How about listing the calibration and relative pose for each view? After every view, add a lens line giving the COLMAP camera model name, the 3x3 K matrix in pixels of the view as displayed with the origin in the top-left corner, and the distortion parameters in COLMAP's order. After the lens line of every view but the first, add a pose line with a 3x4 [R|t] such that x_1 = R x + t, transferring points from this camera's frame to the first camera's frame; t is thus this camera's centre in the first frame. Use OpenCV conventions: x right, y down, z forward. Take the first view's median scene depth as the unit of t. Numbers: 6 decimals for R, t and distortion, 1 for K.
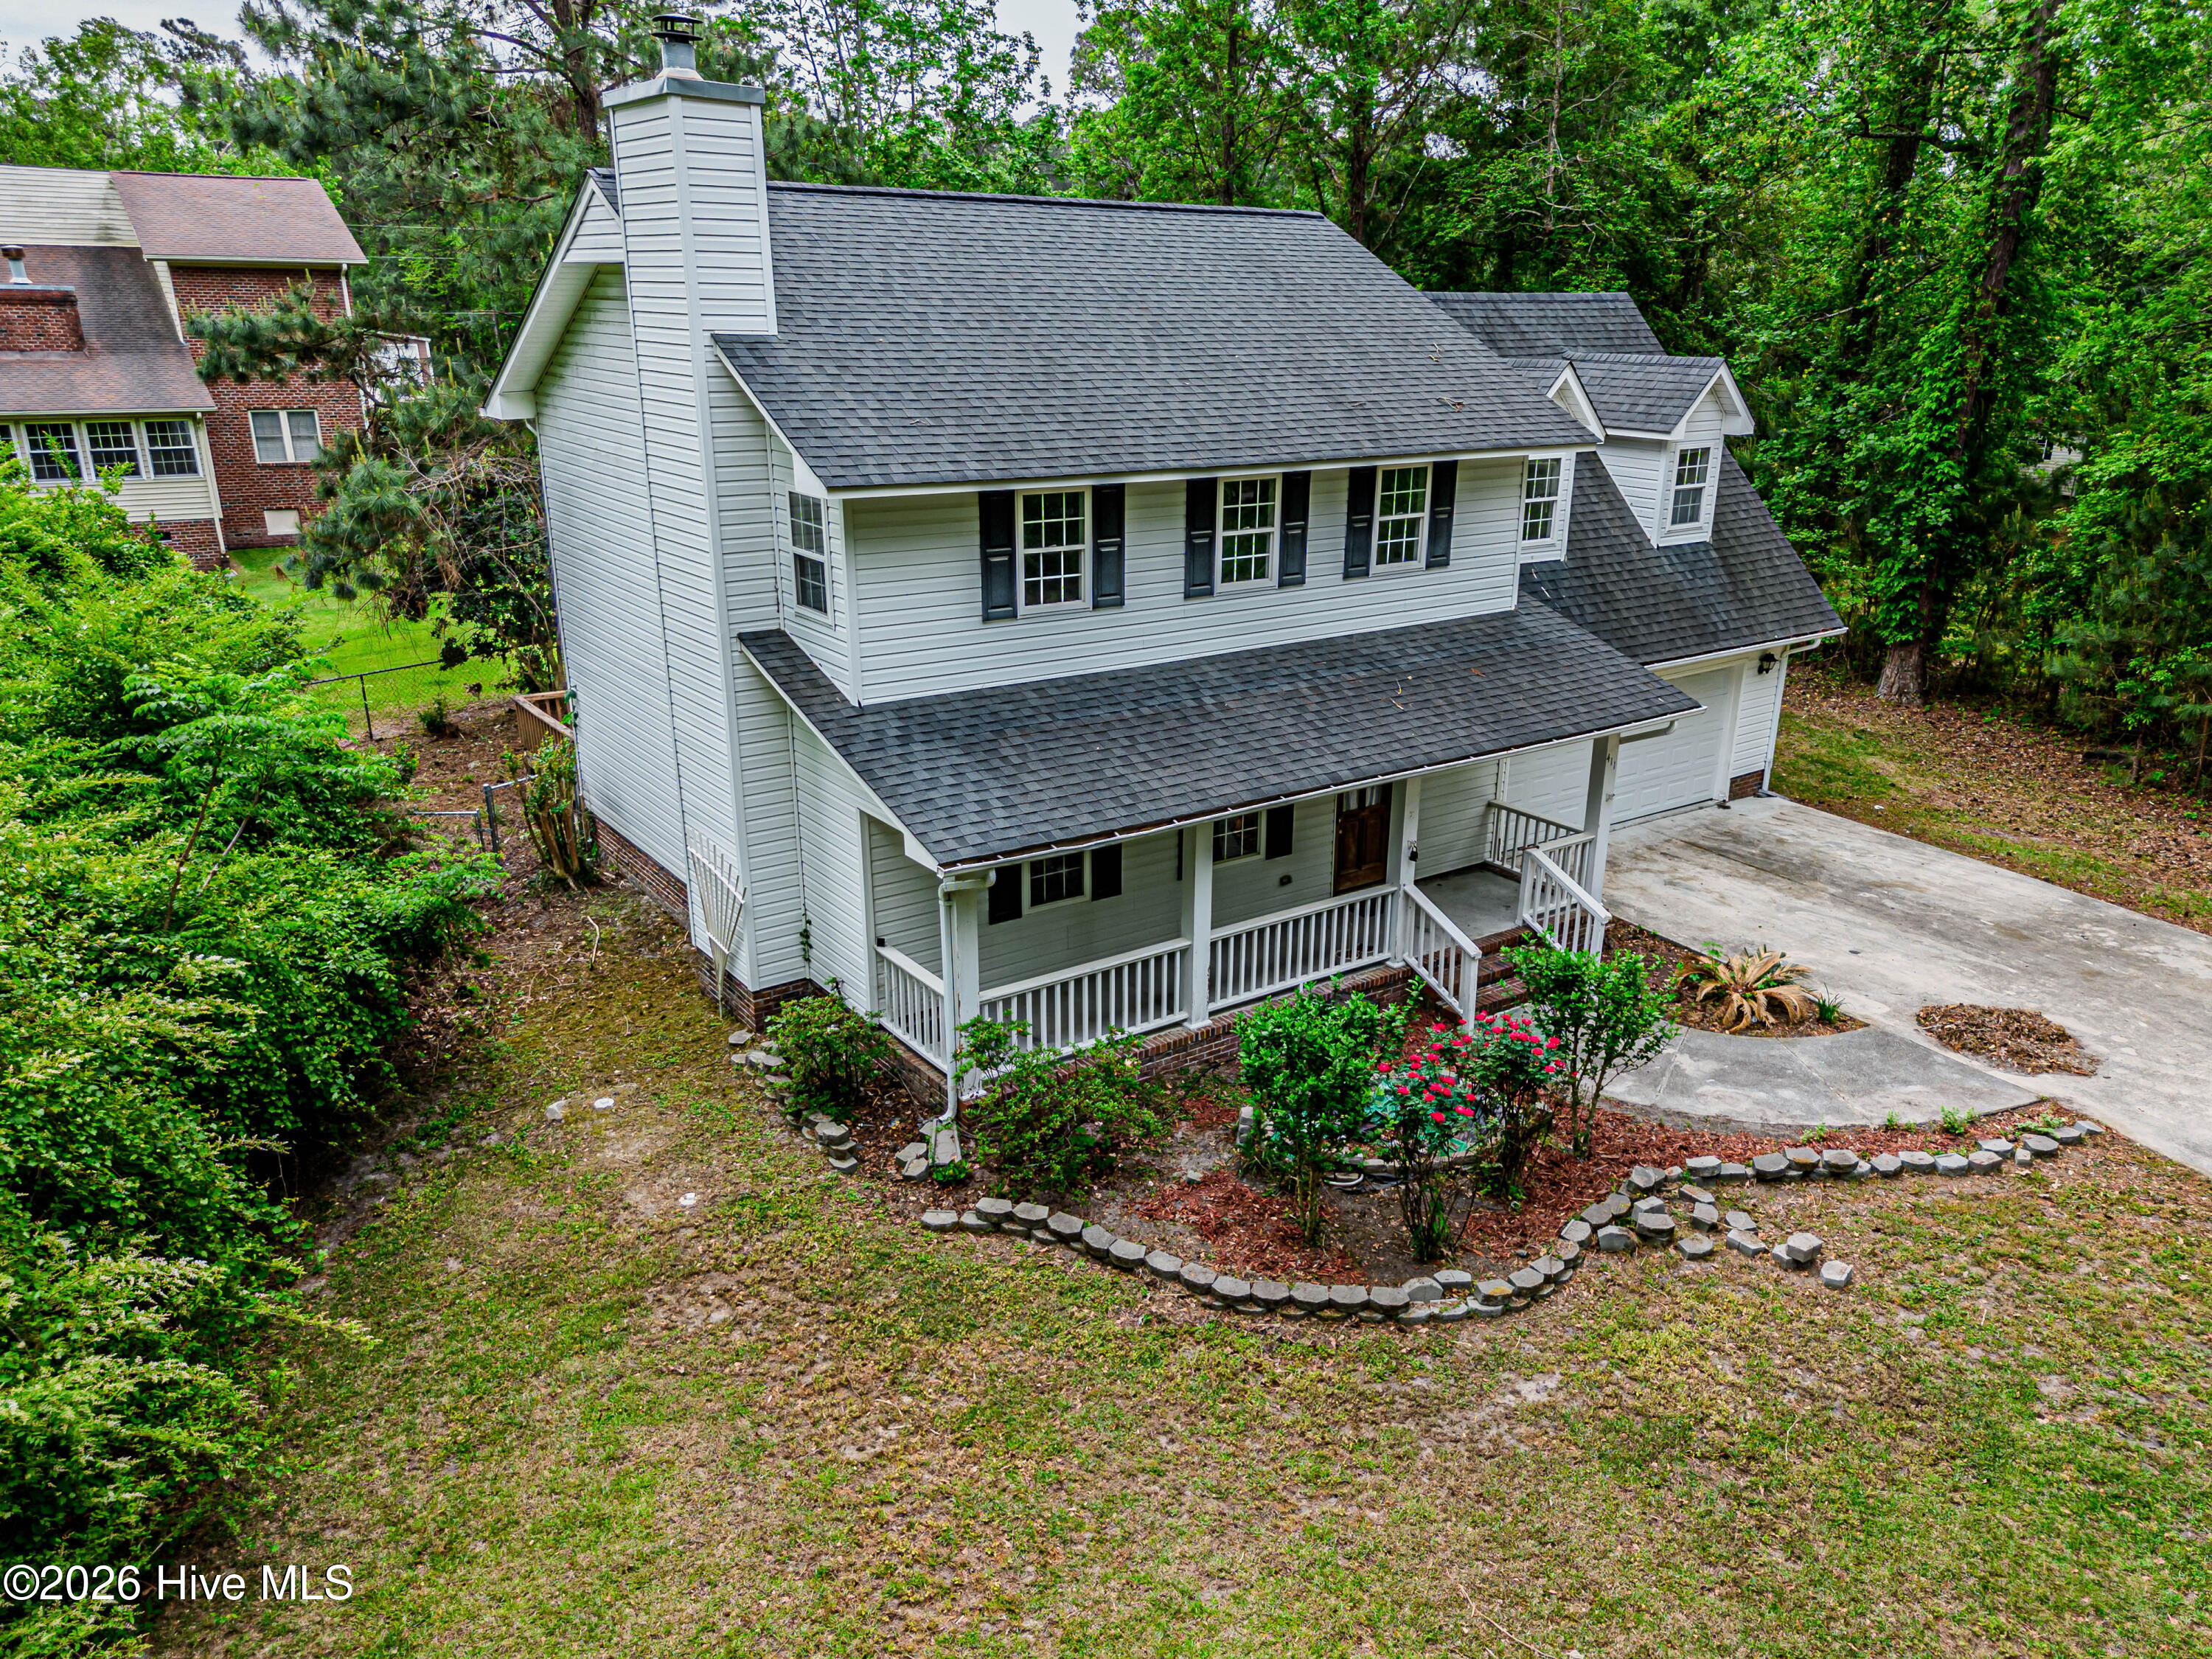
lens RADIAL K [[1580.6, 0, 1164.8], [0, 1580.6, 899.3], [0, 0, 1]] dist [0.058053, -0.037738]
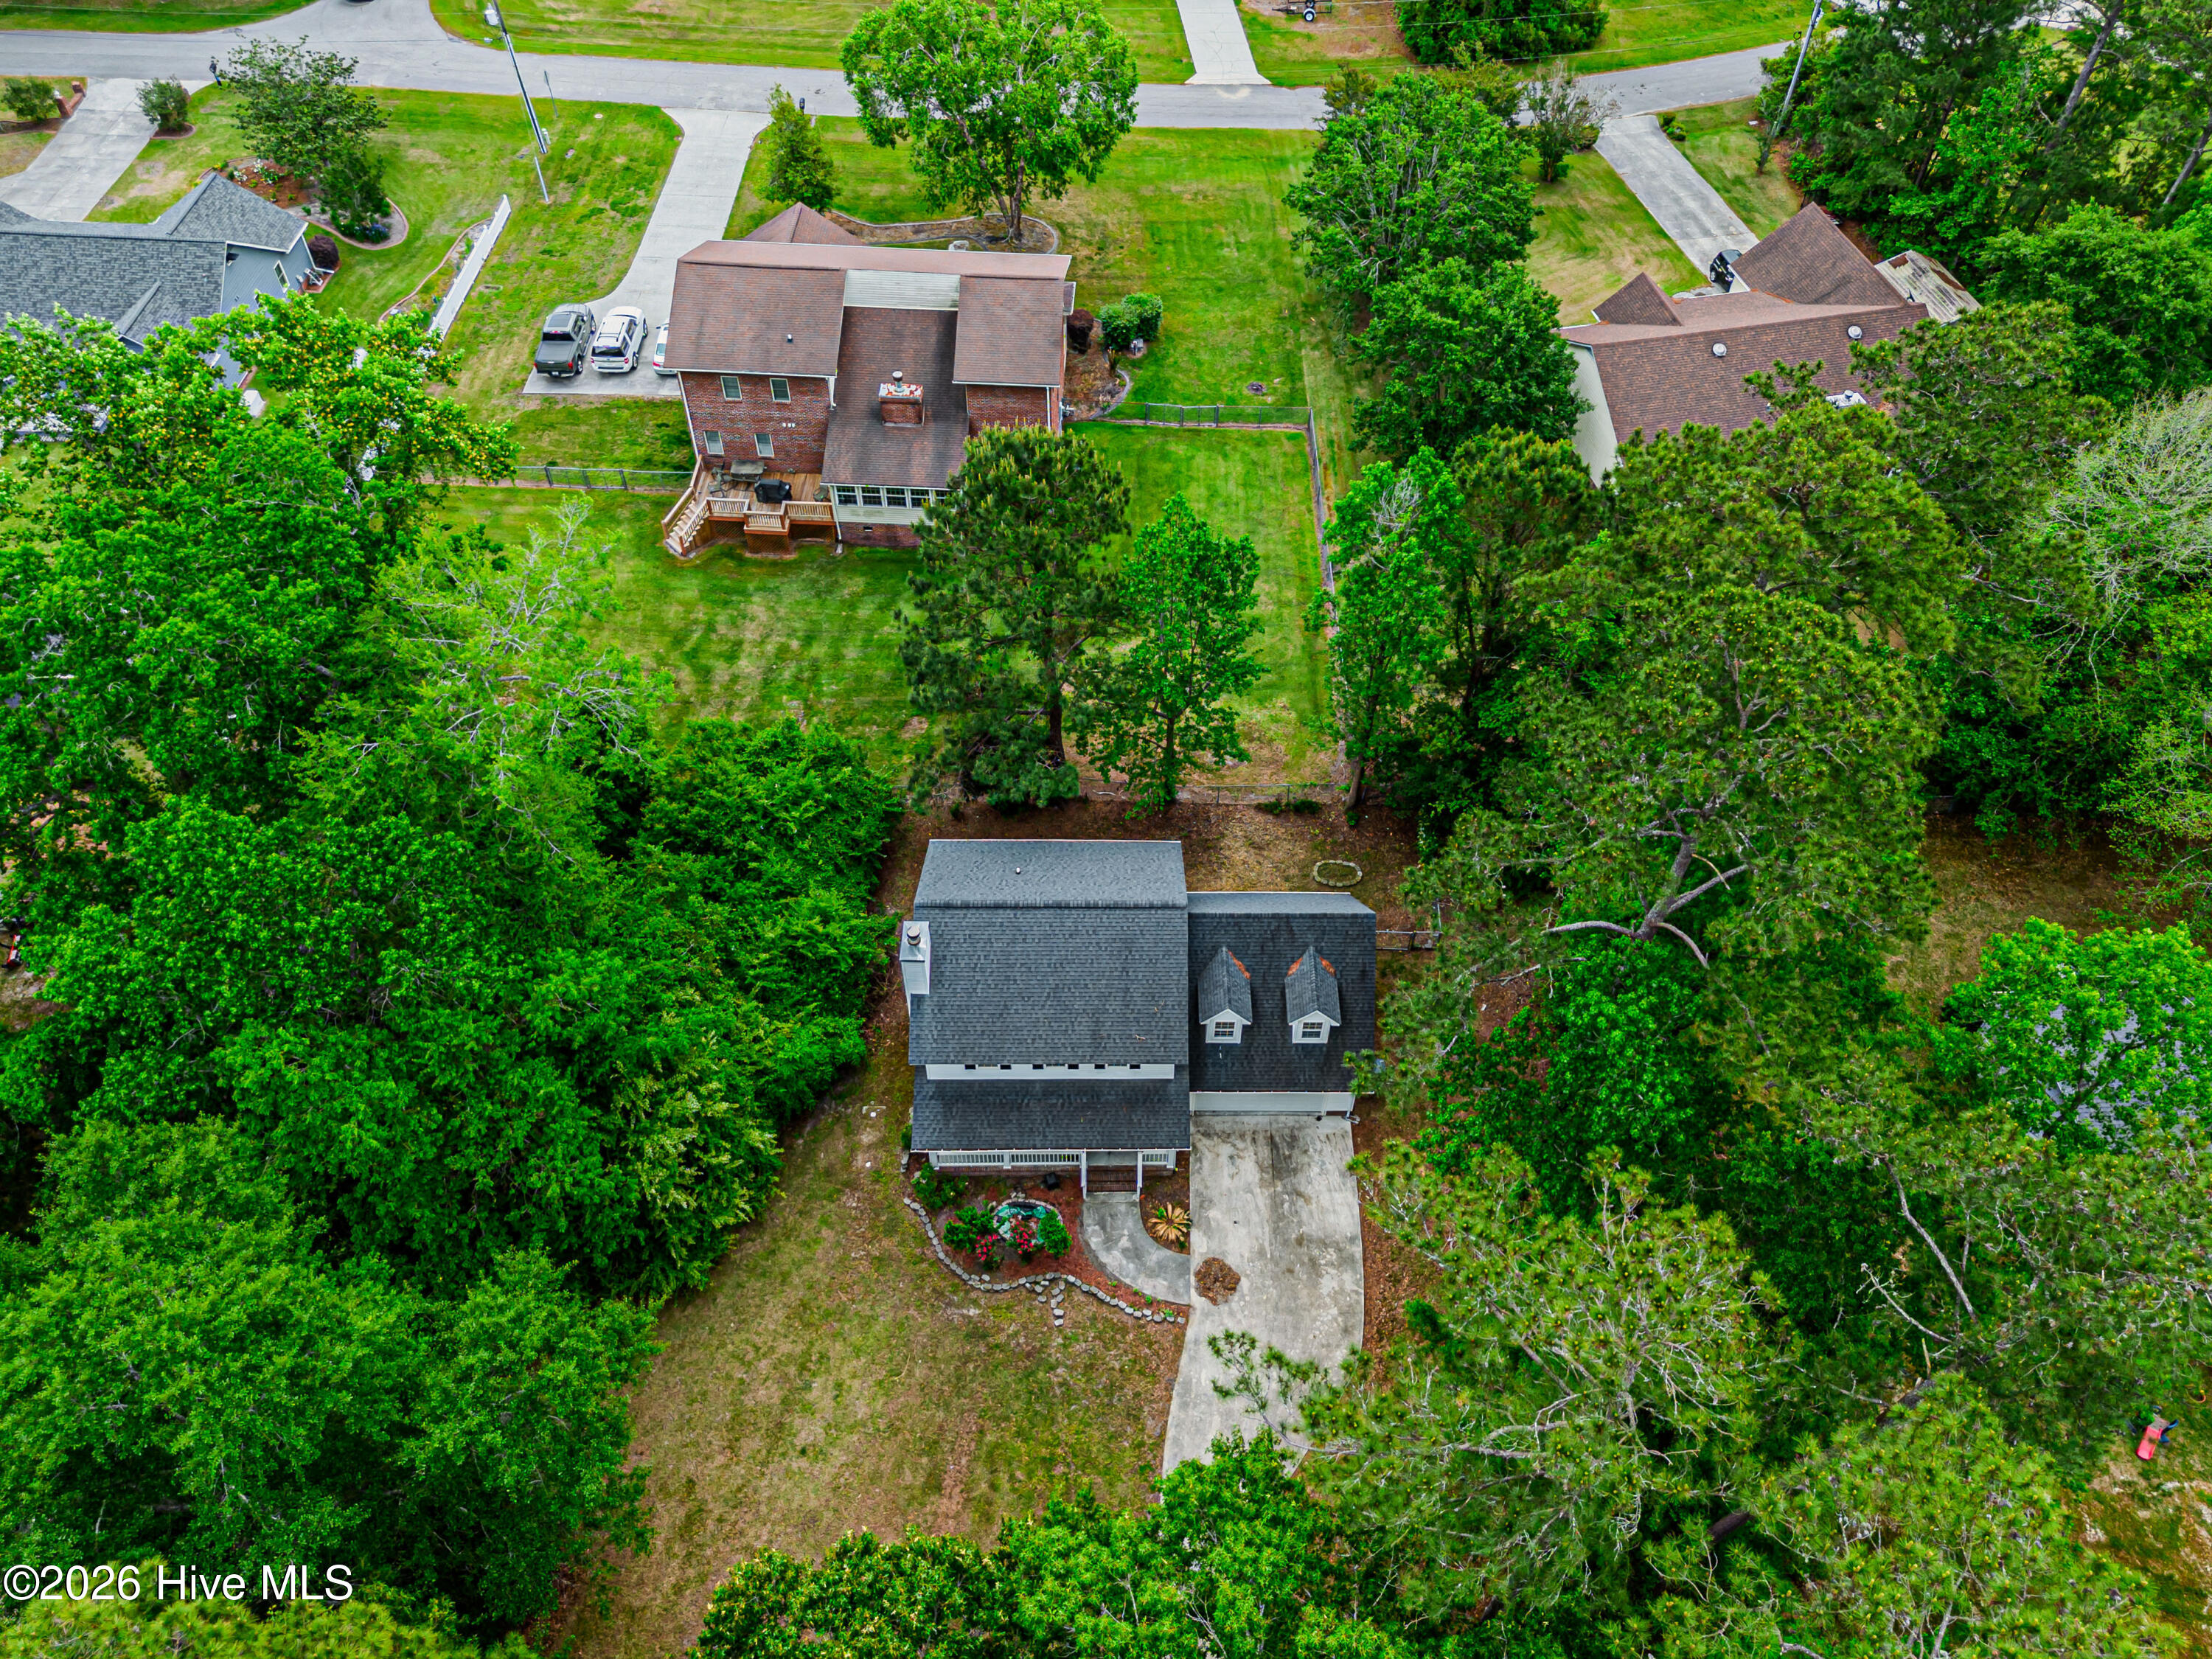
lens RADIAL K [[1628.4, 0, 1165.7], [0, 1628.4, 890.5], [0, 0, 1]] dist [0.067047, -0.049024]
pose [[0.823299, 0.449235, -0.346939, 1.299127], [-0.225380, 0.819712, 0.526570, -2.429490], [0.520943, -0.355331, 0.776117, -1.457837]]
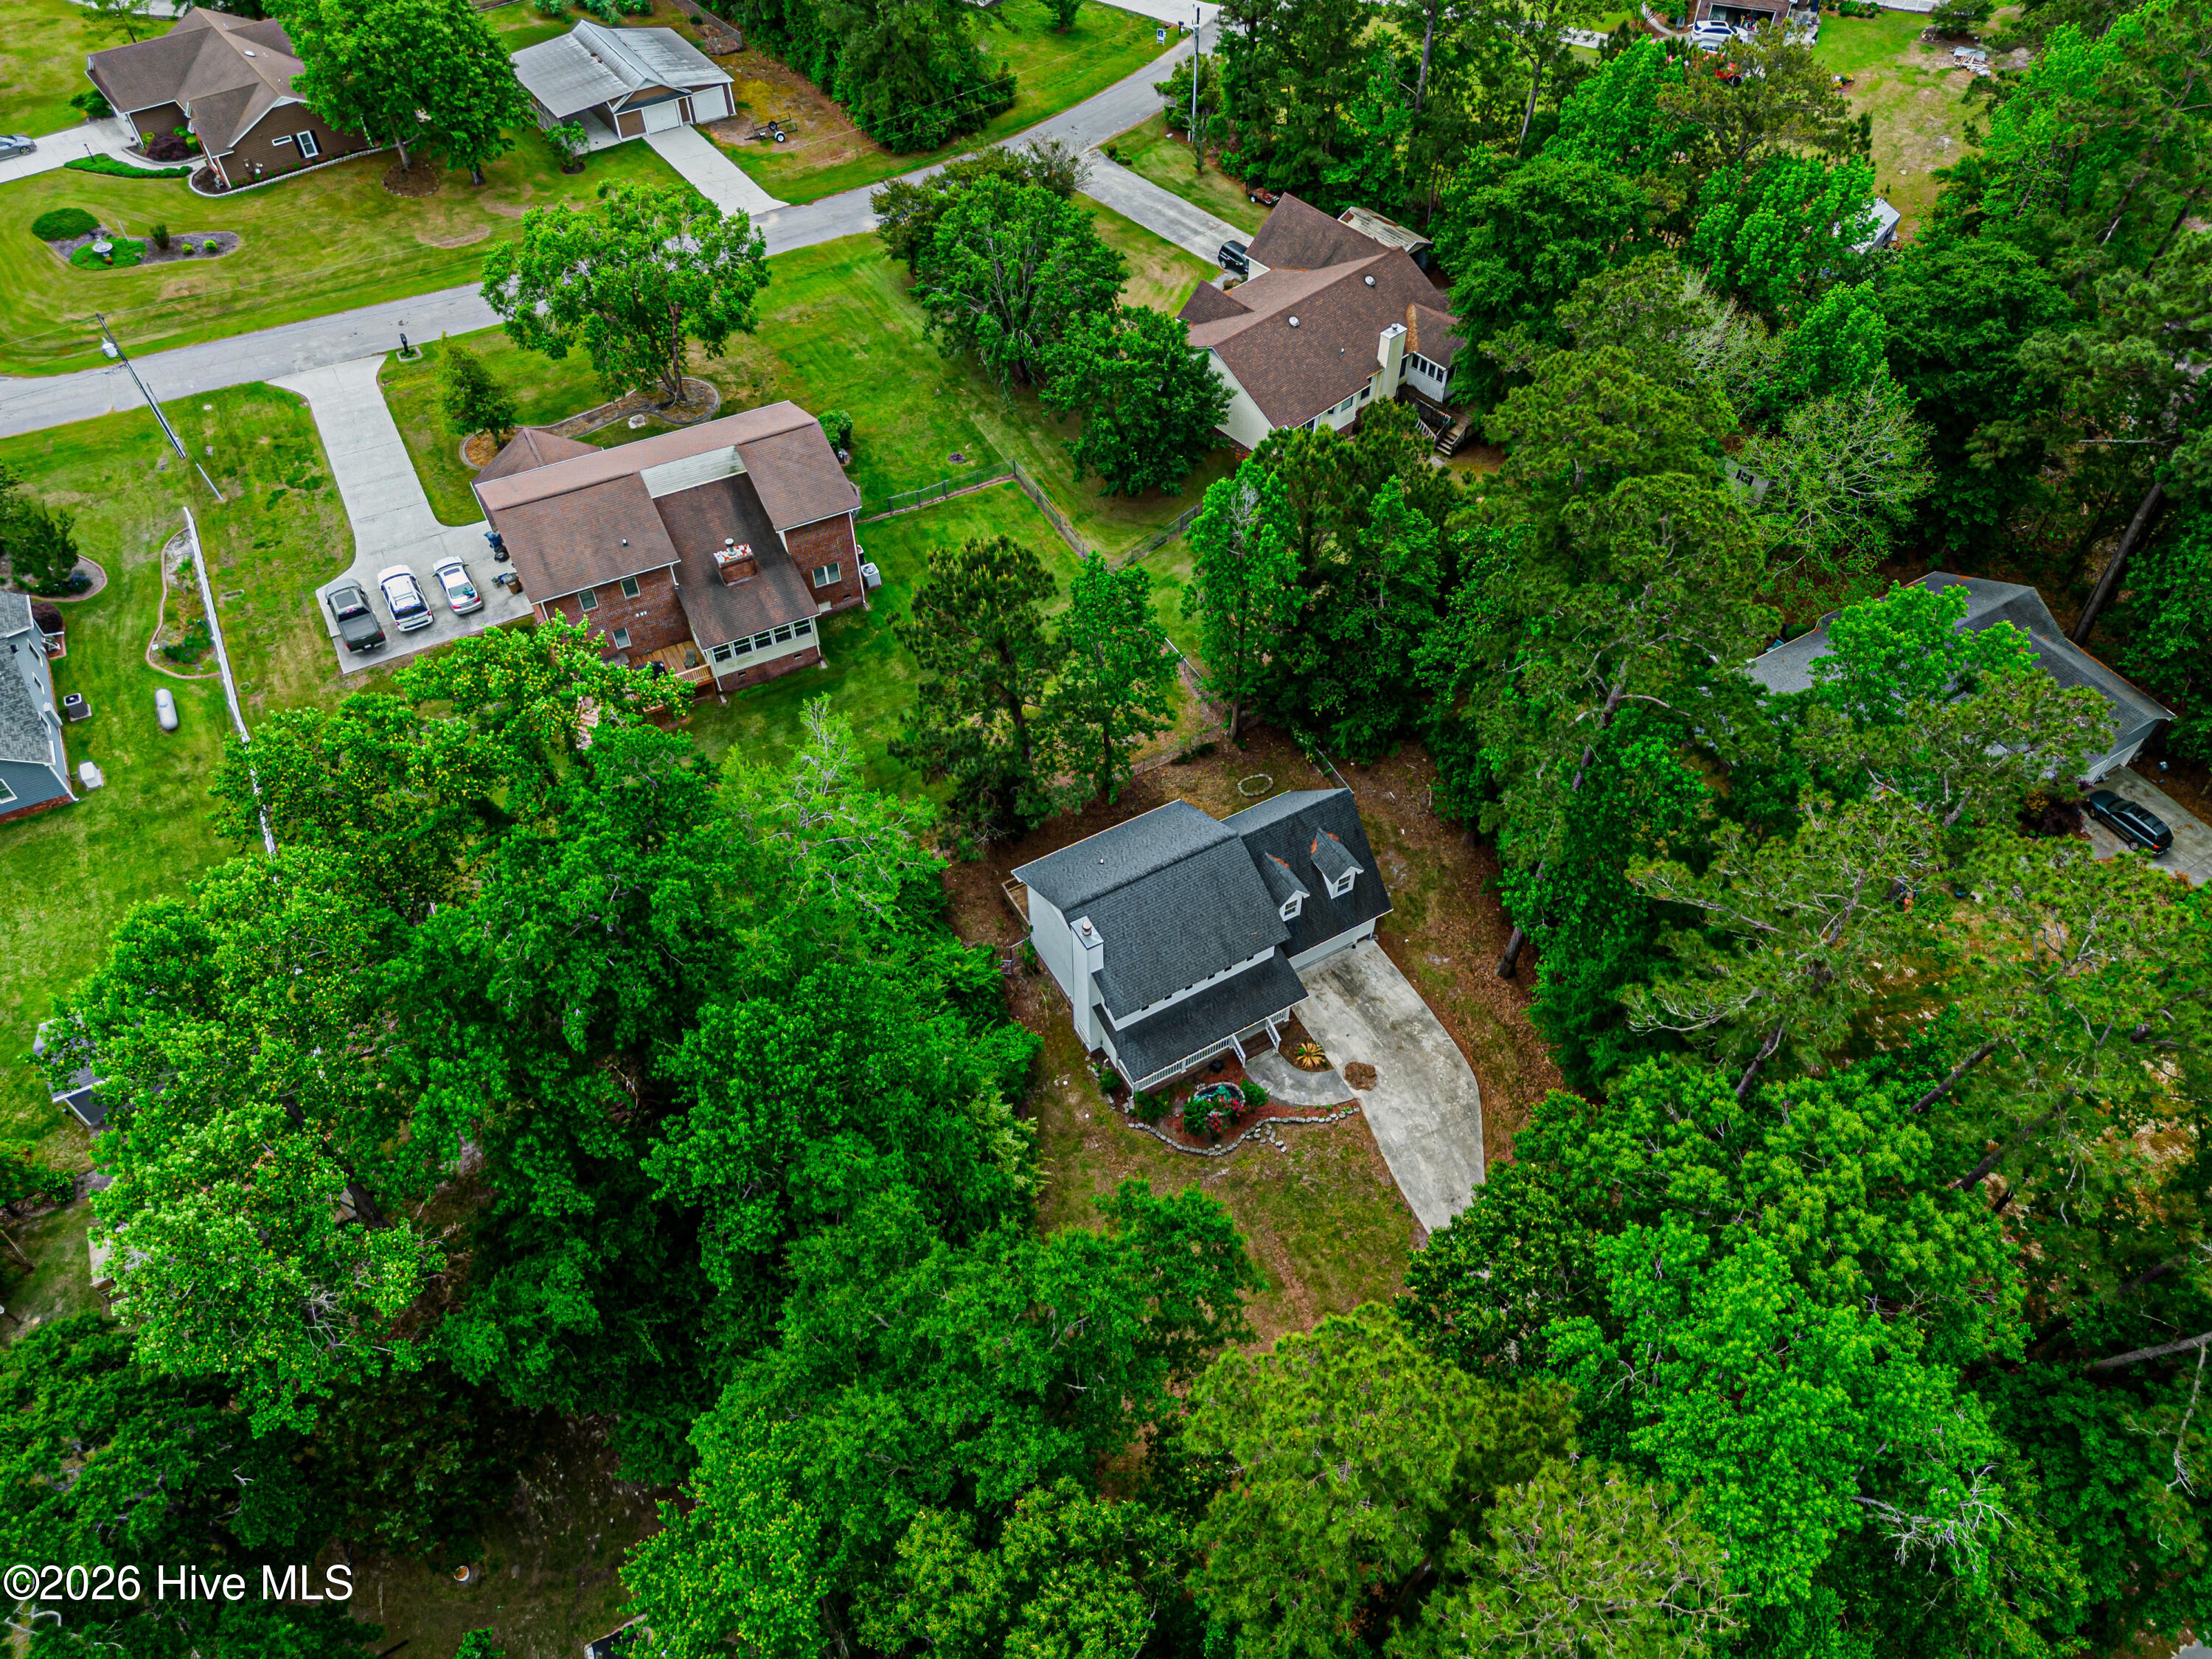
lens RADIAL K [[1580.6, 0, 1164.8], [0, 1580.6, 899.3], [0, 0, 1]] dist [0.058053, -0.037738]
pose [[0.996214, 0.073392, -0.046593, 0.145718], [-0.040243, 0.864421, 0.501156, -2.695026], [0.077056, -0.497383, 0.864102, -2.811130]]
